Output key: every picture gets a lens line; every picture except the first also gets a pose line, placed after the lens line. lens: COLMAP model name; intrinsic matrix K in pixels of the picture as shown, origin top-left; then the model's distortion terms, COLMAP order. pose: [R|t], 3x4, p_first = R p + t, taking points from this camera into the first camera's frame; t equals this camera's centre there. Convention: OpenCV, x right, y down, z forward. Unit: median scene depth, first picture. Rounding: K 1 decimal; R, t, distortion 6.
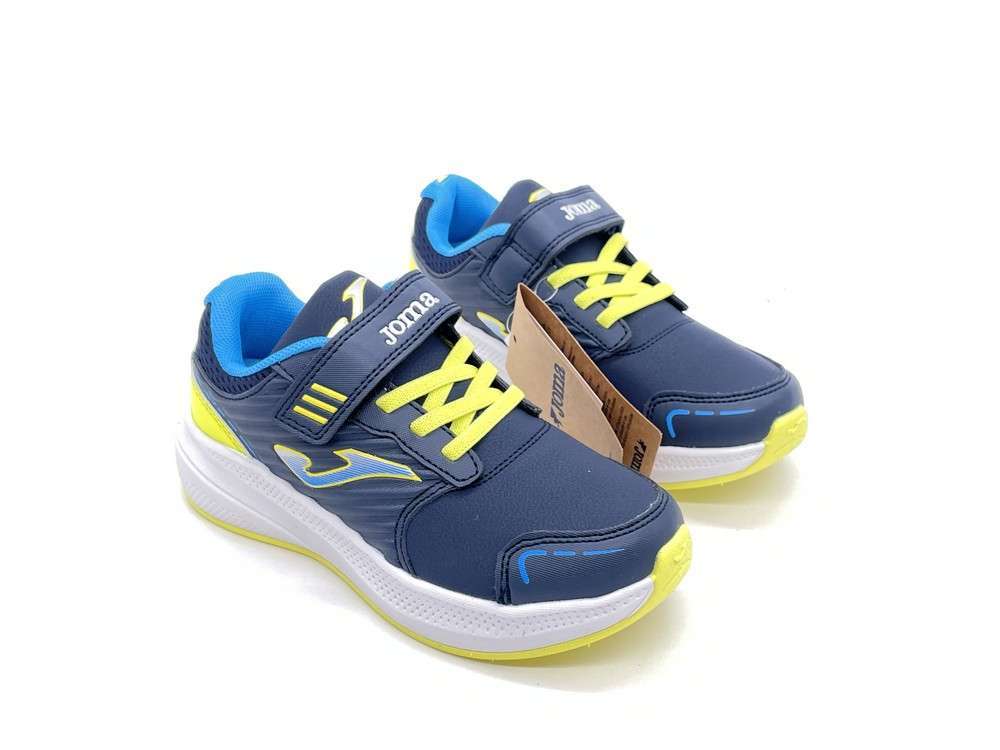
lens RADIAL K [[1349.8, 0, 499.5], [0, 1349.8, 372.1], [0, 0, 1]] dist [0.091660, 0.000000]
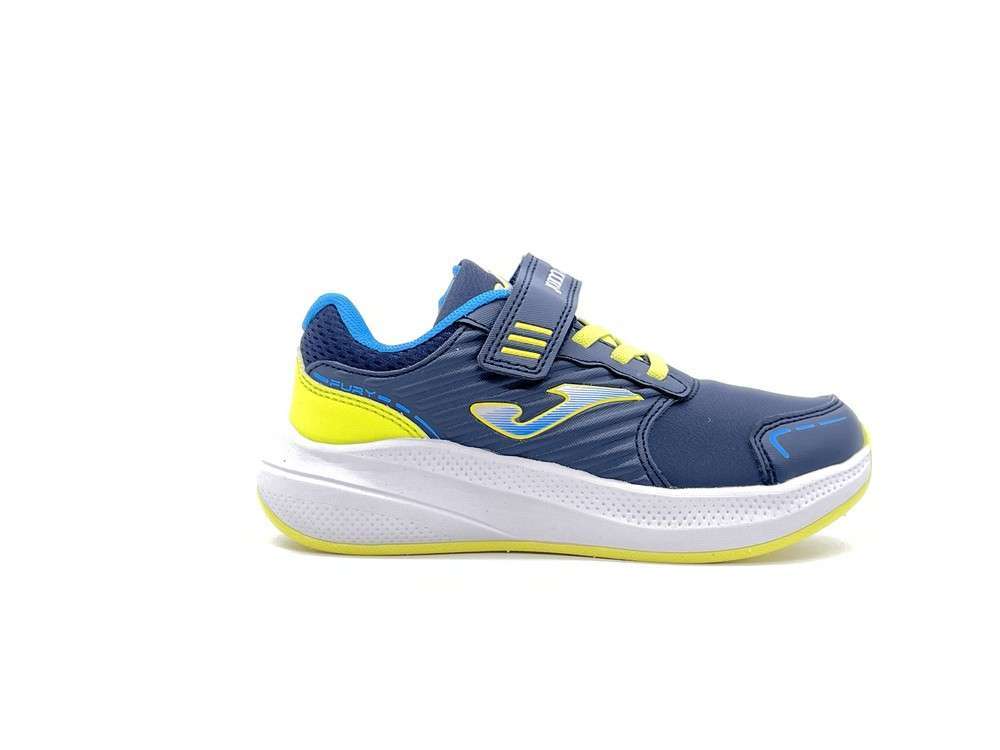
lens RADIAL K [[1349.8, 0, 499.6], [0, 1349.8, 378.6], [0, 0, 1]] dist [0.091660, 0.000000]
pose [[0.823071, -0.035036, 0.566857, -0.693277], [0.282363, 0.891244, -0.354902, 0.381818], [-0.492773, 0.452169, 0.743450, 0.306439]]
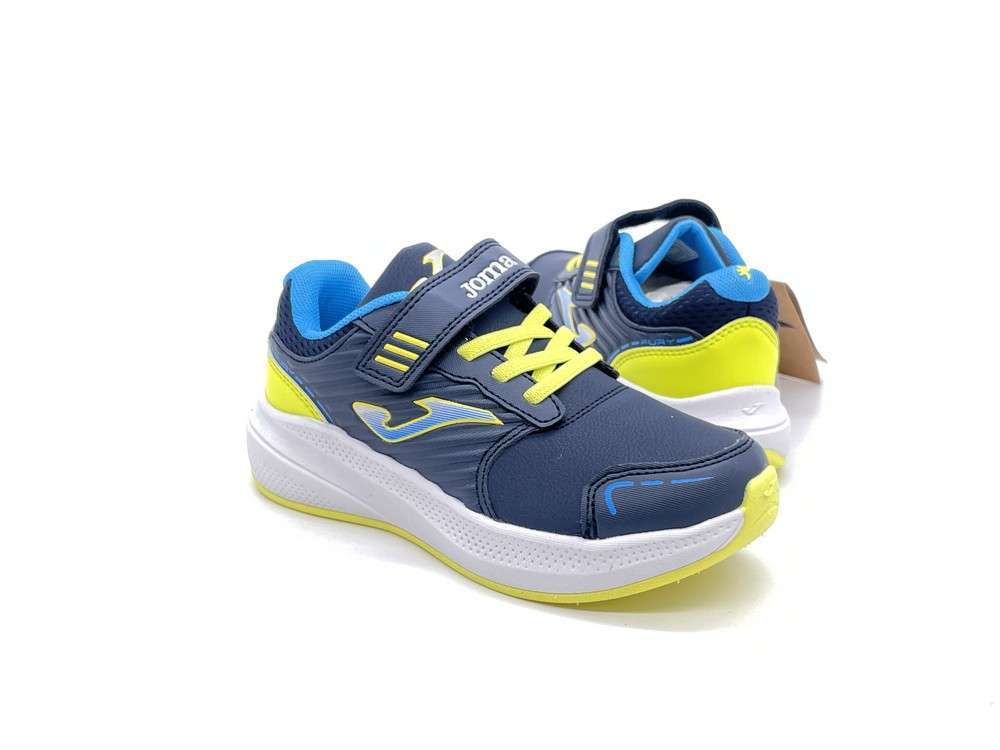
lens RADIAL K [[1349.8, 0, 500.9], [0, 1349.8, 374.0], [0, 0, 1]] dist [0.091660, 0.000000]
pose [[0.999976, 0.000406, -0.006900, -0.051958], [-0.001729, 0.981223, -0.192867, 0.232282], [0.006692, 0.192874, 0.981201, 0.018654]]
